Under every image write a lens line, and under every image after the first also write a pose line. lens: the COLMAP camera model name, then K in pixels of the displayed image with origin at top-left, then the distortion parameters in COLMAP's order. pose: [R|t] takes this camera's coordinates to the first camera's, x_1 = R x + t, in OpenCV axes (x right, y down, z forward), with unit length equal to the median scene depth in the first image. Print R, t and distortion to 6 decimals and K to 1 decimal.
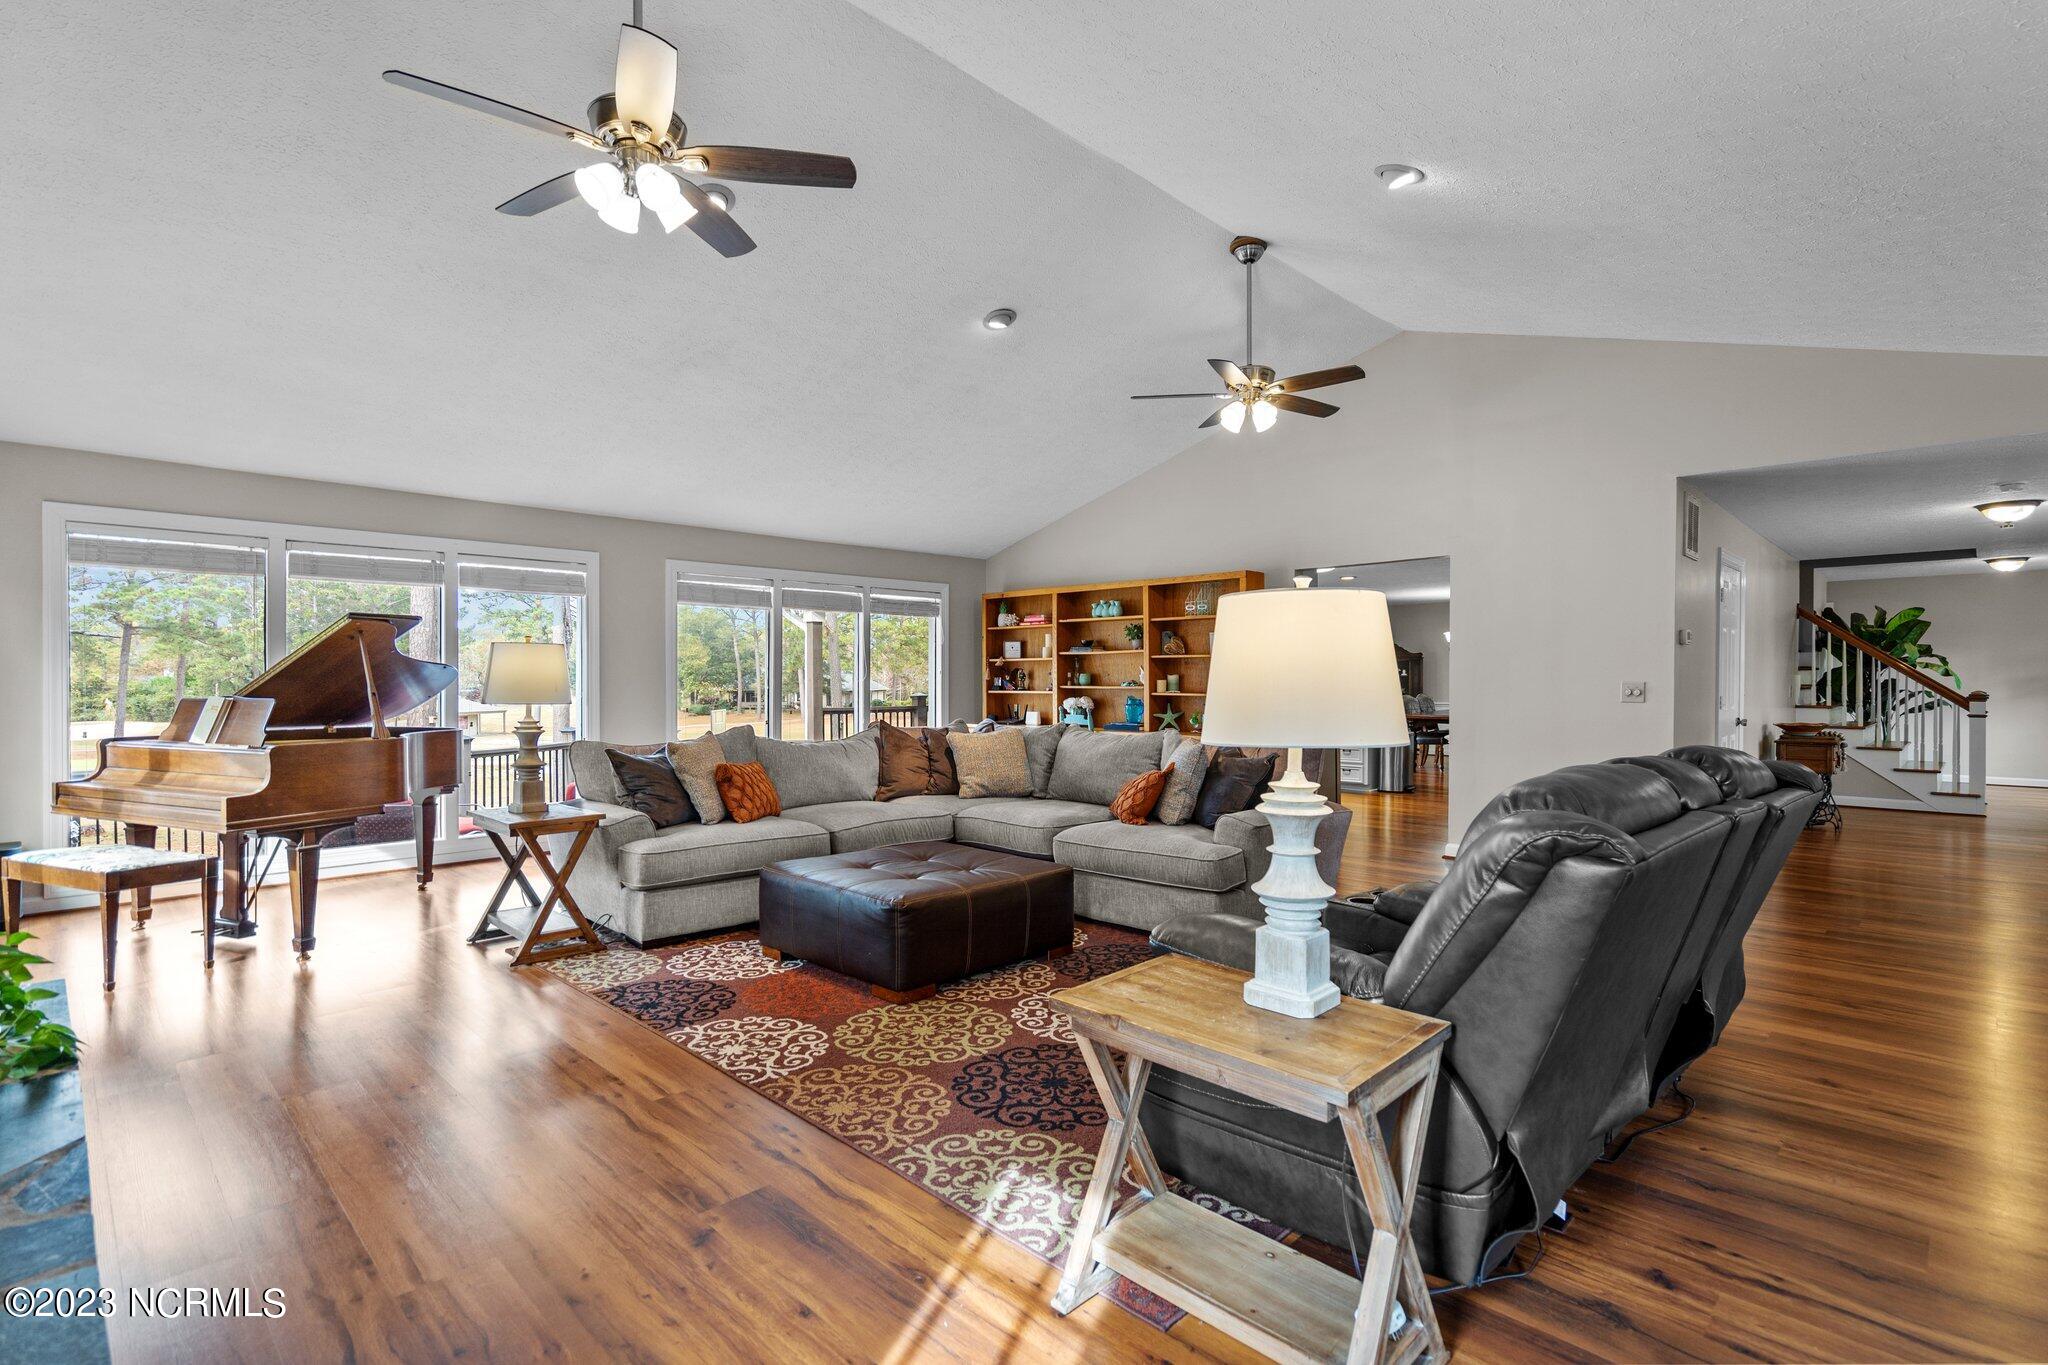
lens RADIAL K [[962.8, 0, 1003.2], [0, 962.8, 683.2], [0, 0, 1]] dist [0.001001, 0.000699]
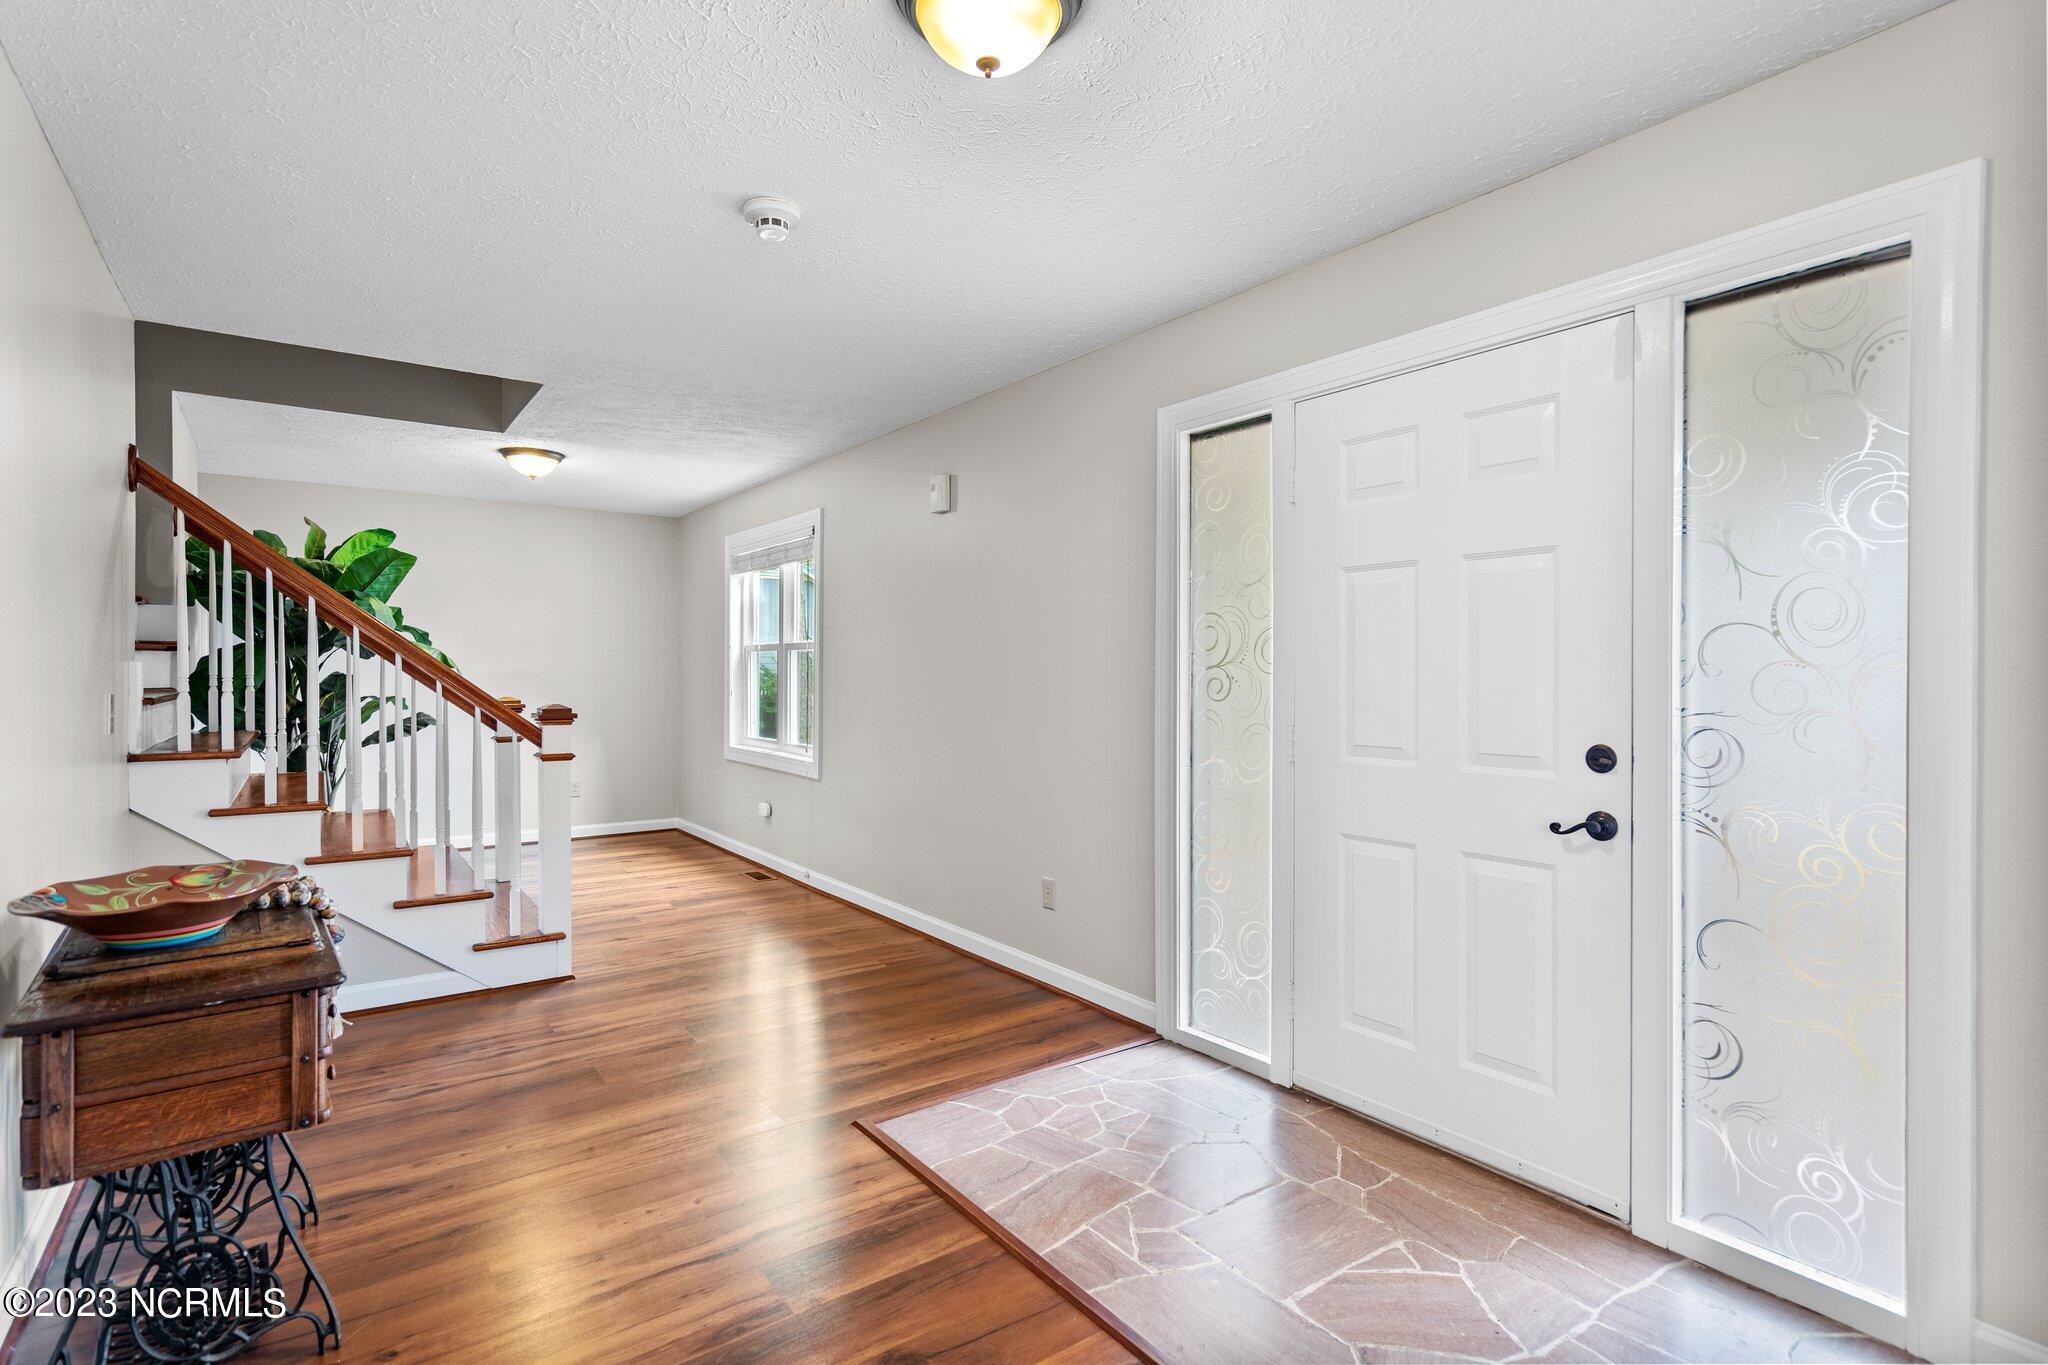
lens RADIAL K [[982.1, 0, 1024.0], [0, 982.1, 682.5], [0, 0, 1]] dist [-0.000099, -0.000555]
pose [[0.143013, -0.008284, 0.989686, 0.501218], [0.004061, 0.999961, 0.007783, -0.002282], [-0.989712, 0.002906, 0.143041, 0.609680]]
